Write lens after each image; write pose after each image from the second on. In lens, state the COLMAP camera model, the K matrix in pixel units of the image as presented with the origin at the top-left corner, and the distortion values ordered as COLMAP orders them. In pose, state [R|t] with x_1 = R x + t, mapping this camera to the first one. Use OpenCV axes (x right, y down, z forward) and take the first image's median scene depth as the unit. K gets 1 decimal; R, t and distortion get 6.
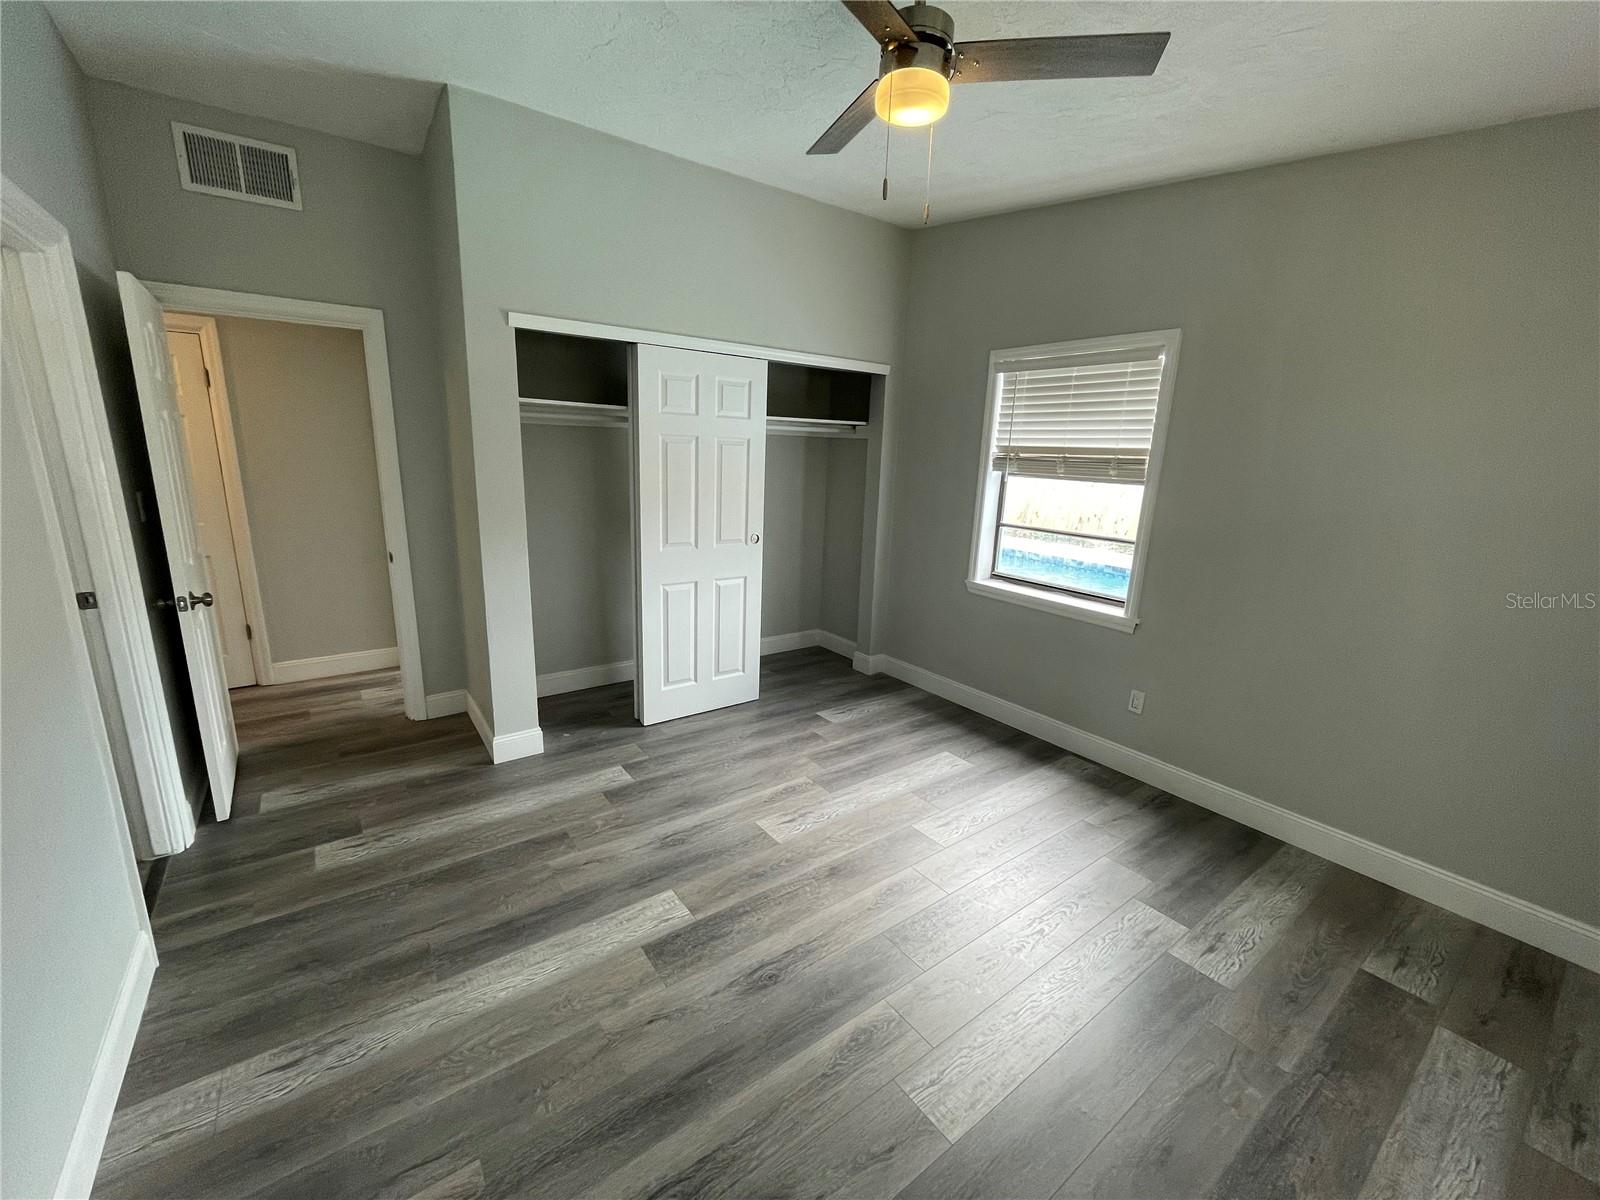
lens RADIAL K [[653.9, 0, 814.5], [0, 653.9, 597.5], [0, 0, 1]] dist [-0.002227, 0.000691]
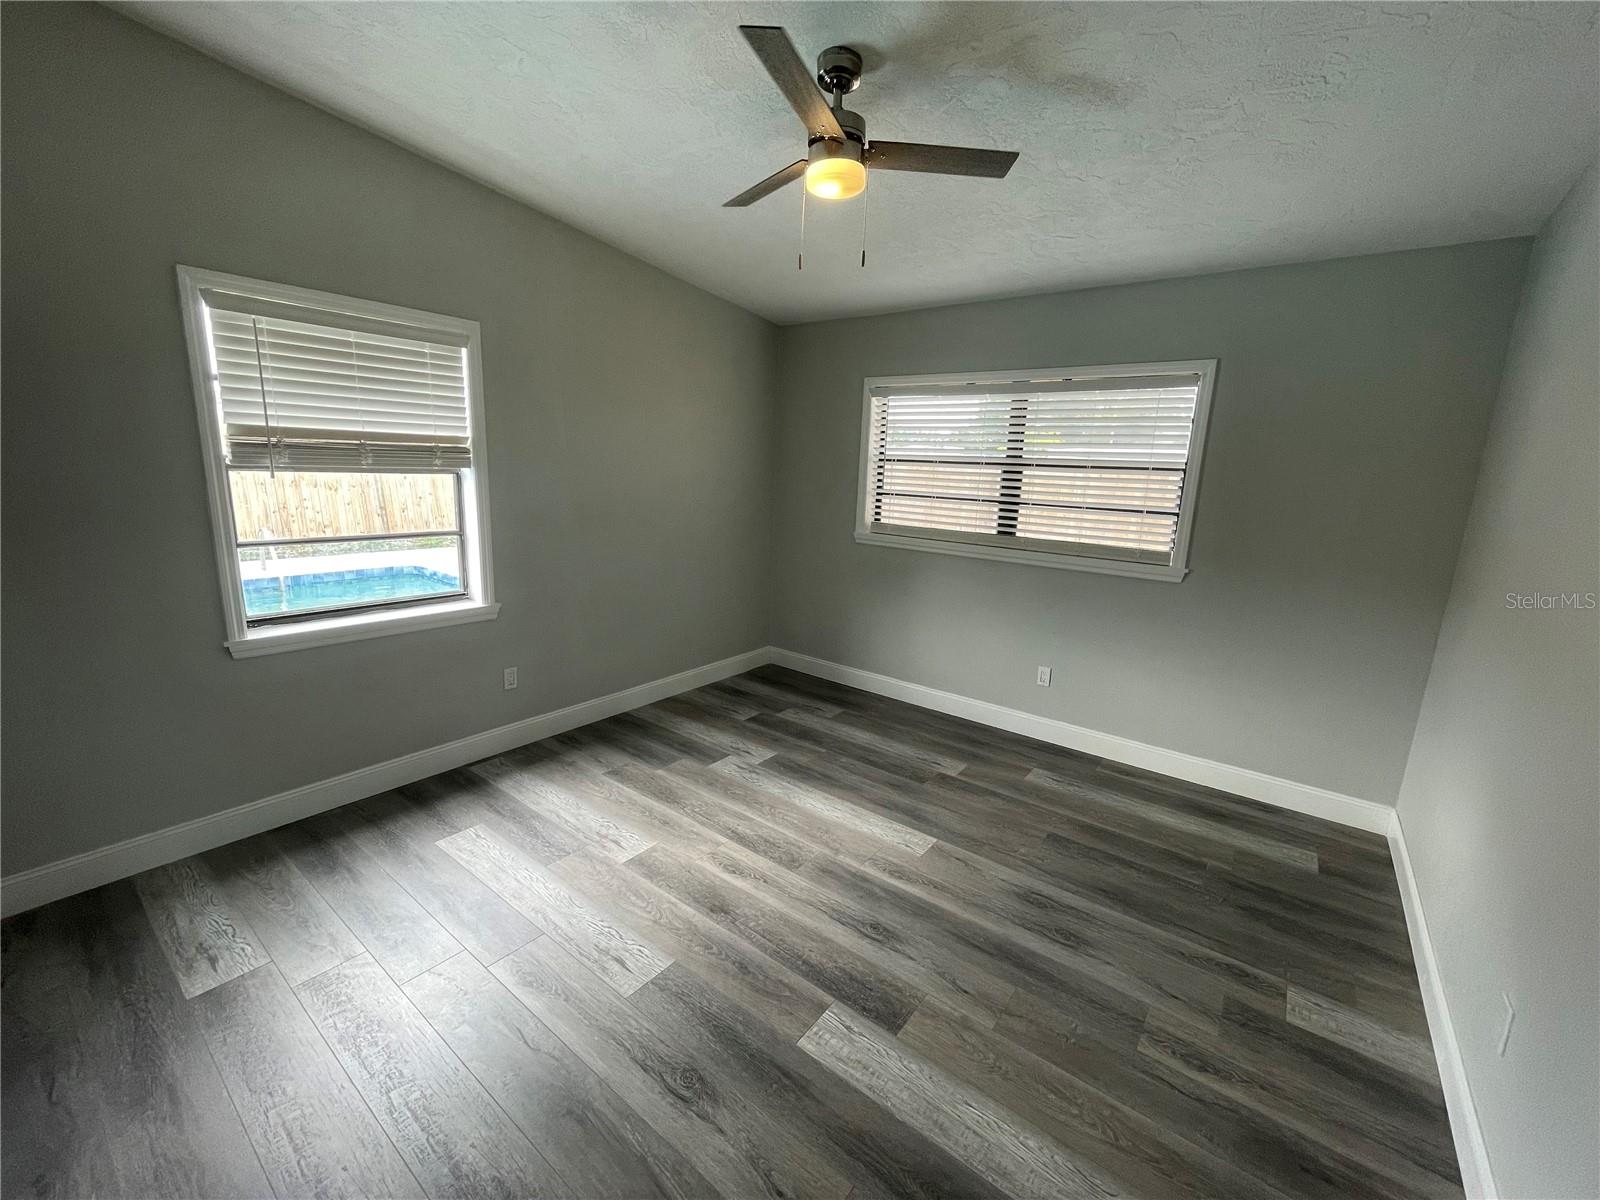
lens RADIAL K [[653.9, 0, 797.8], [0, 653.9, 591.8], [0, 0, 1]] dist [-0.002227, 0.000691]
pose [[-0.265216, -0.230005, 0.936354, -0.770775], [0.165321, 0.945902, 0.279176, -0.250569], [-0.949910, 0.228841, -0.212843, 0.988832]]
